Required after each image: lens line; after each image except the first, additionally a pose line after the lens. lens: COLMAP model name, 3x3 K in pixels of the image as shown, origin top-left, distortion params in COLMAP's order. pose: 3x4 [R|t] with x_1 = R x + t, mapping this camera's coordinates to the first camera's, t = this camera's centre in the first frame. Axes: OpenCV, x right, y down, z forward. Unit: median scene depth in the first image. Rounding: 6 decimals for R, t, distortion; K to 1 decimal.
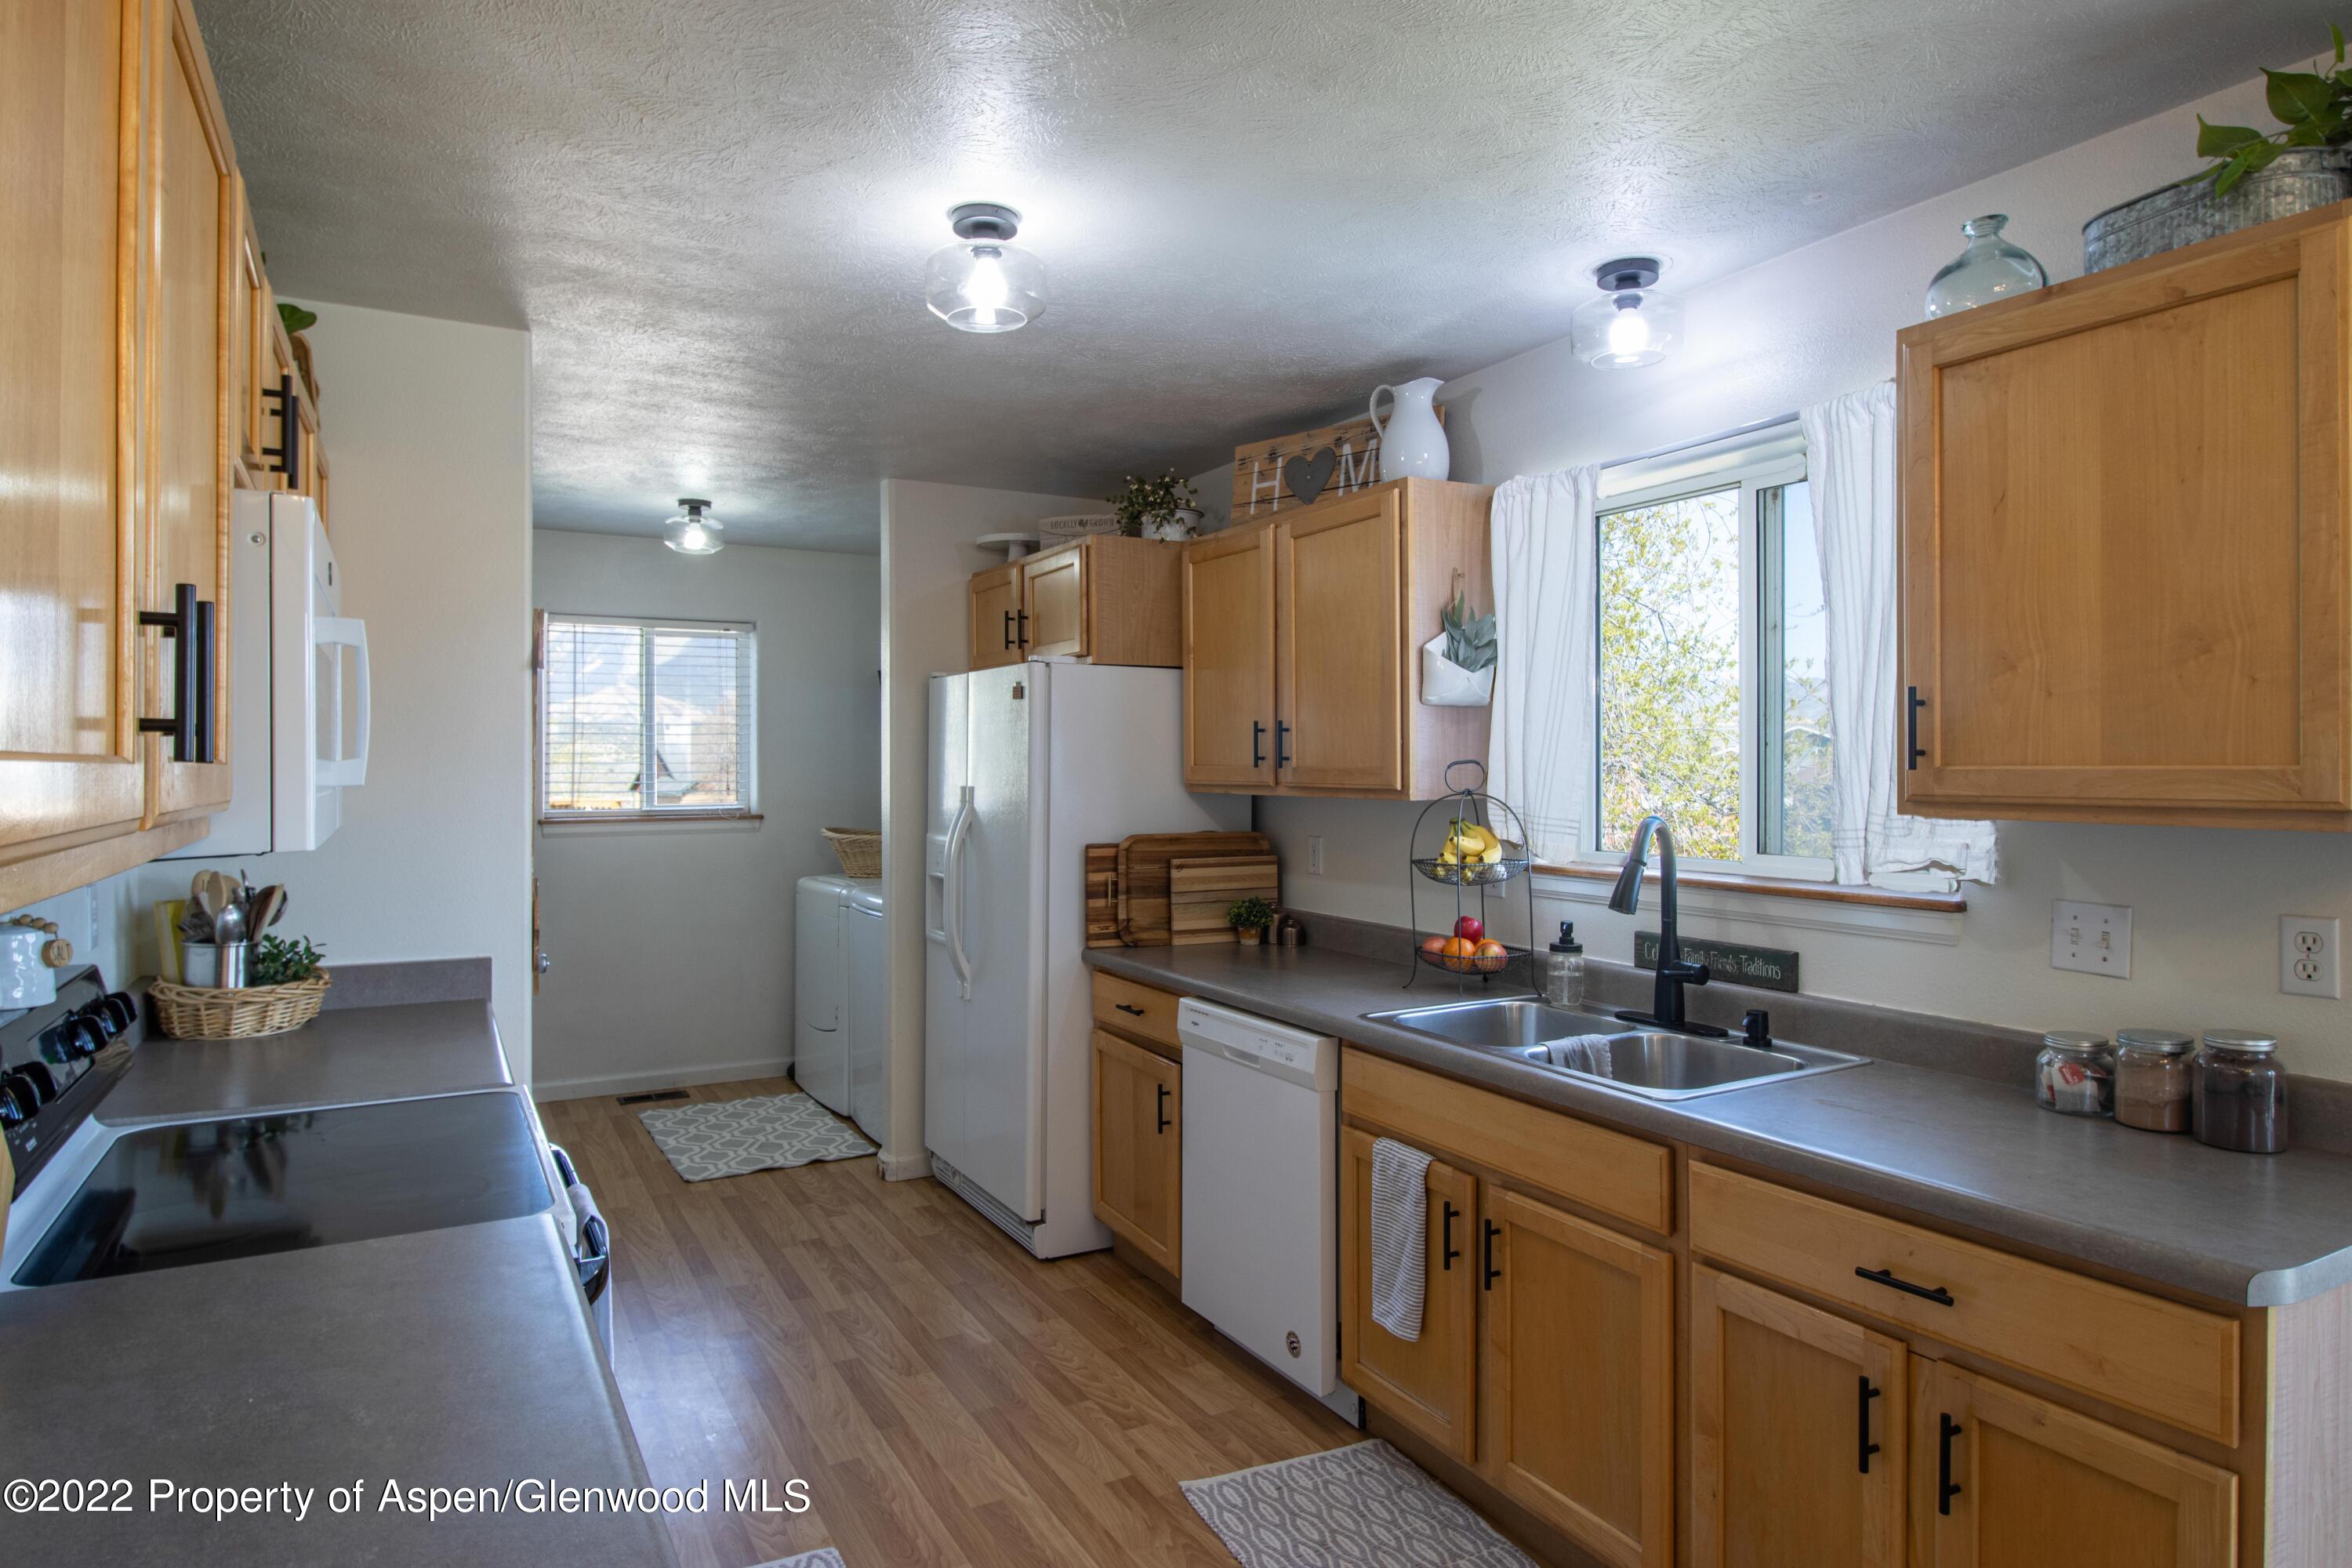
lens RADIAL K [[1358.7, 0, 1172.9], [0, 1358.7, 774.0], [0, 0, 1]] dist [-0.001534, 0.000864]
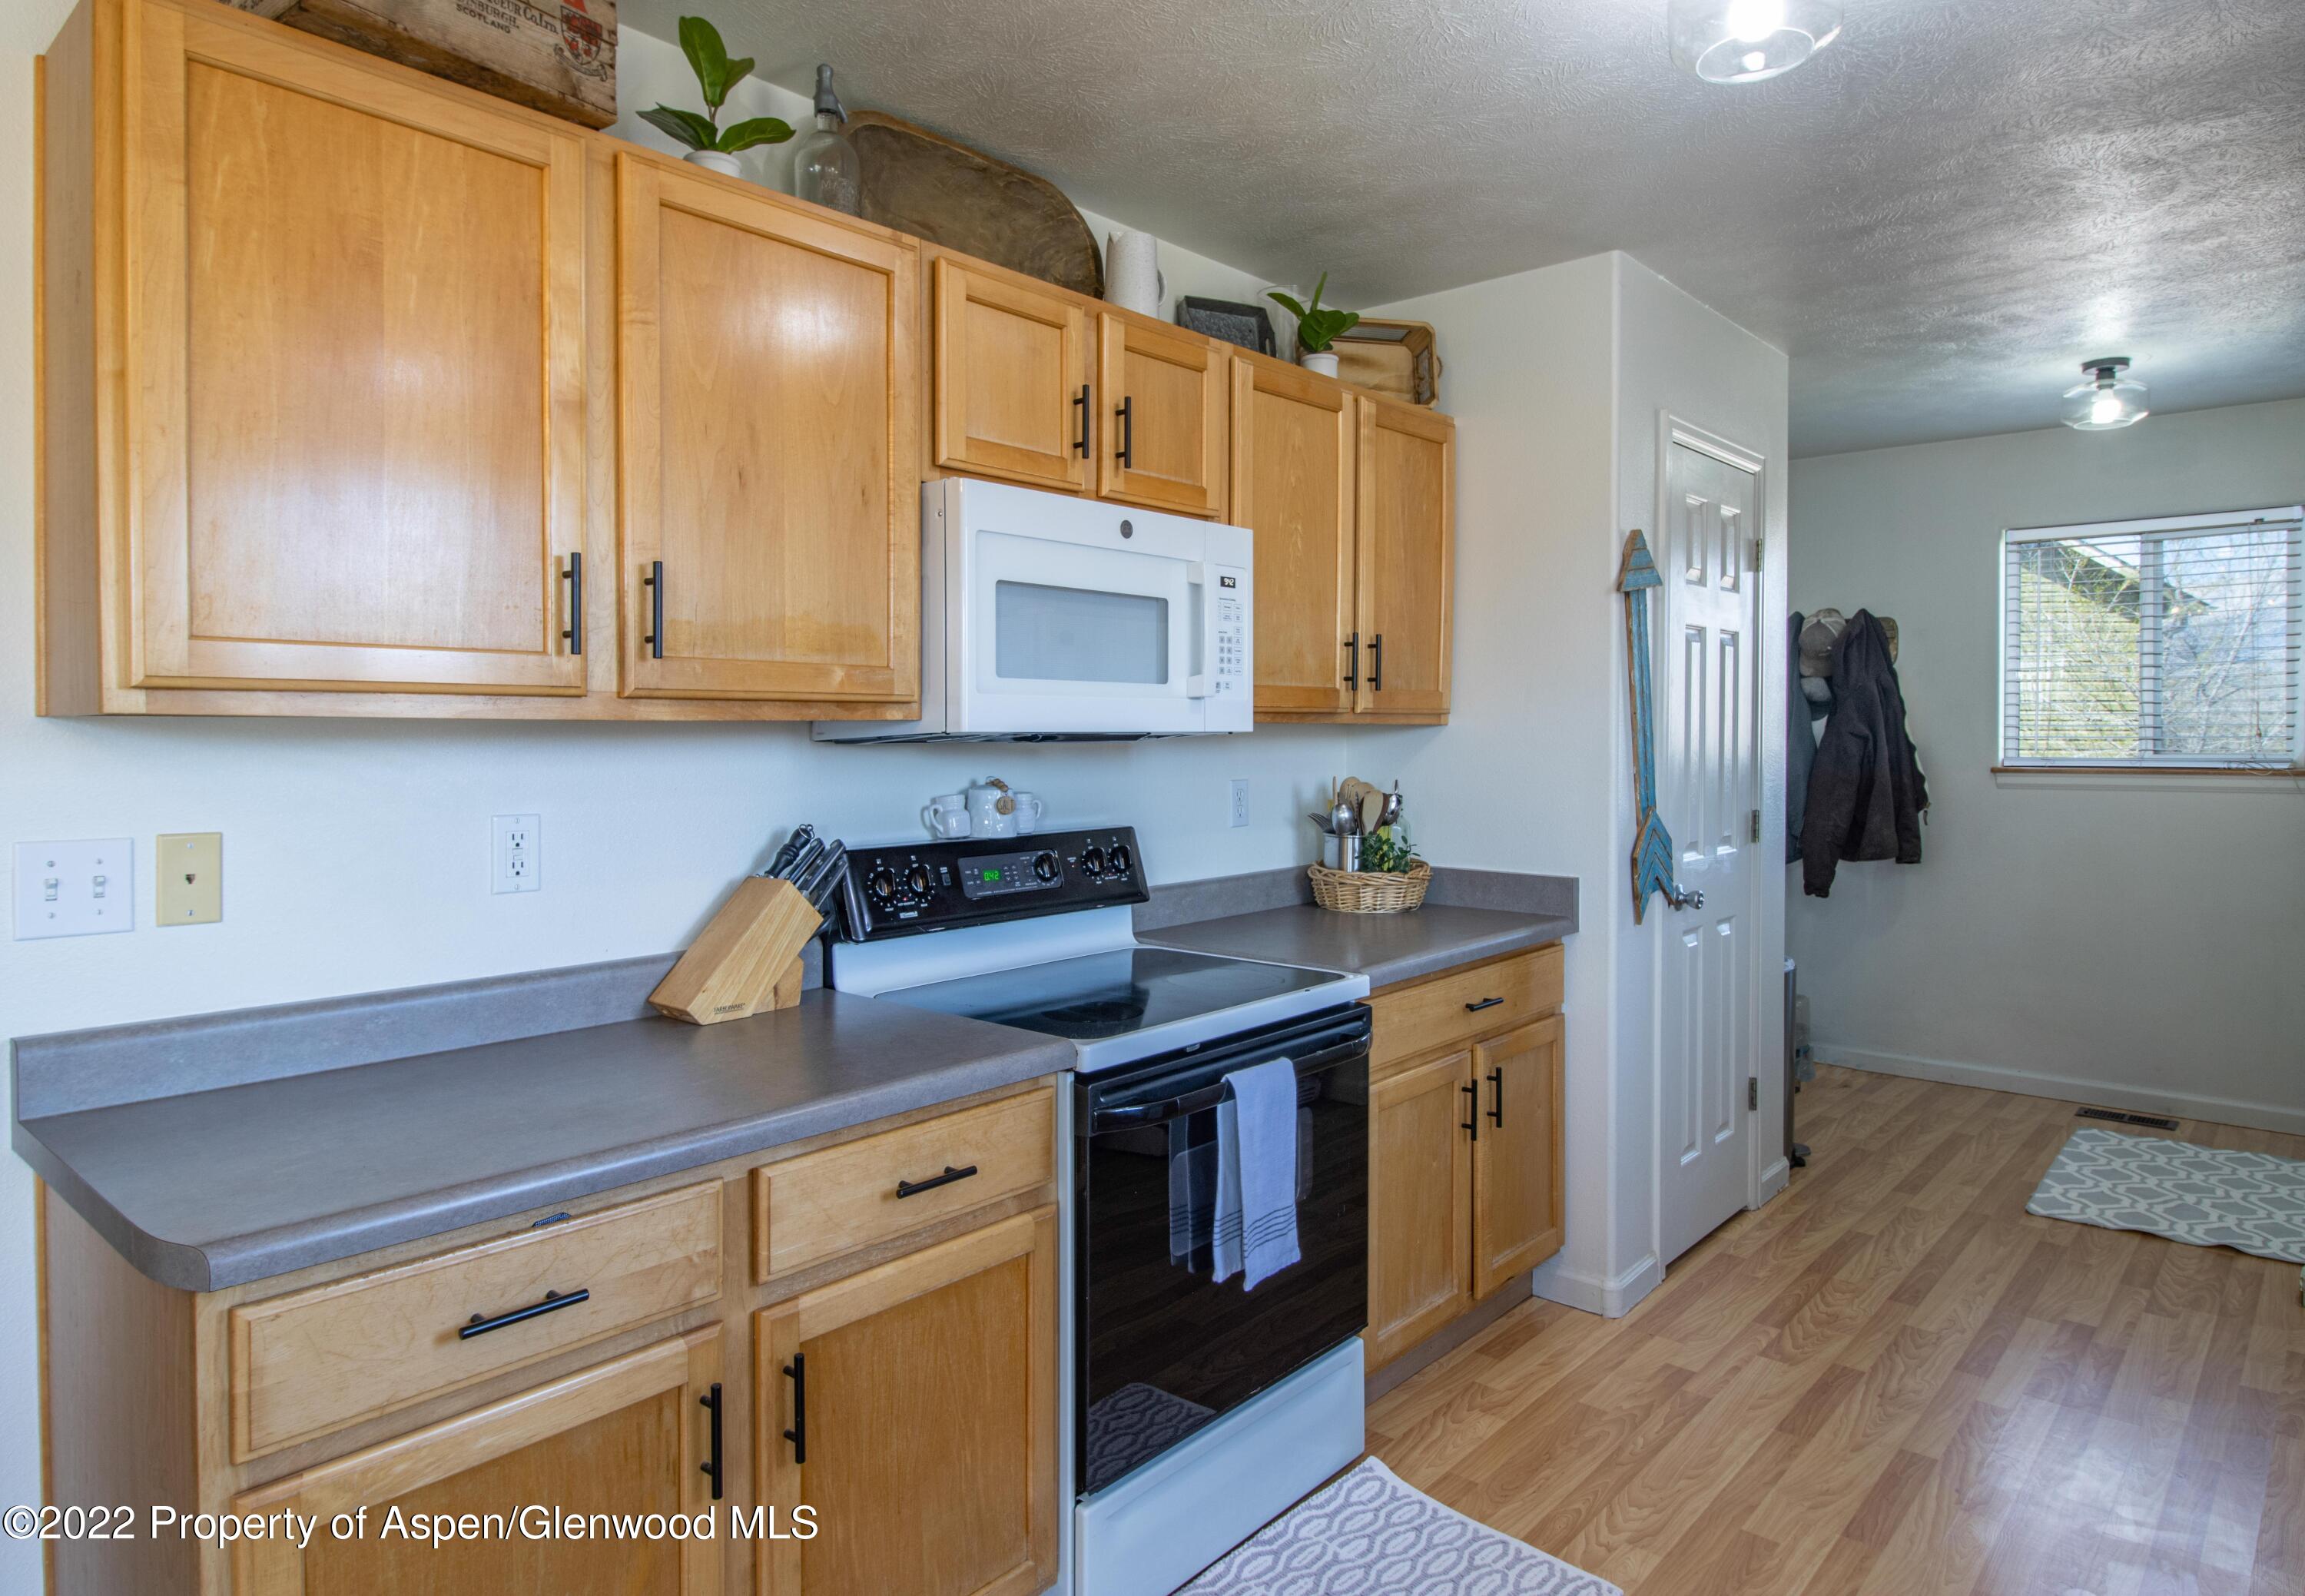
lens RADIAL K [[1397.4, 0, 1138.1], [0, 1397.4, 737.0], [0, 0, 1]] dist [0.004775, -0.000581]
pose [[0.328554, 0.003962, -0.944477, 0.255977], [-0.004645, 0.999986, 0.002579, 0.018552], [0.944474, 0.003540, 0.328567, 0.228198]]
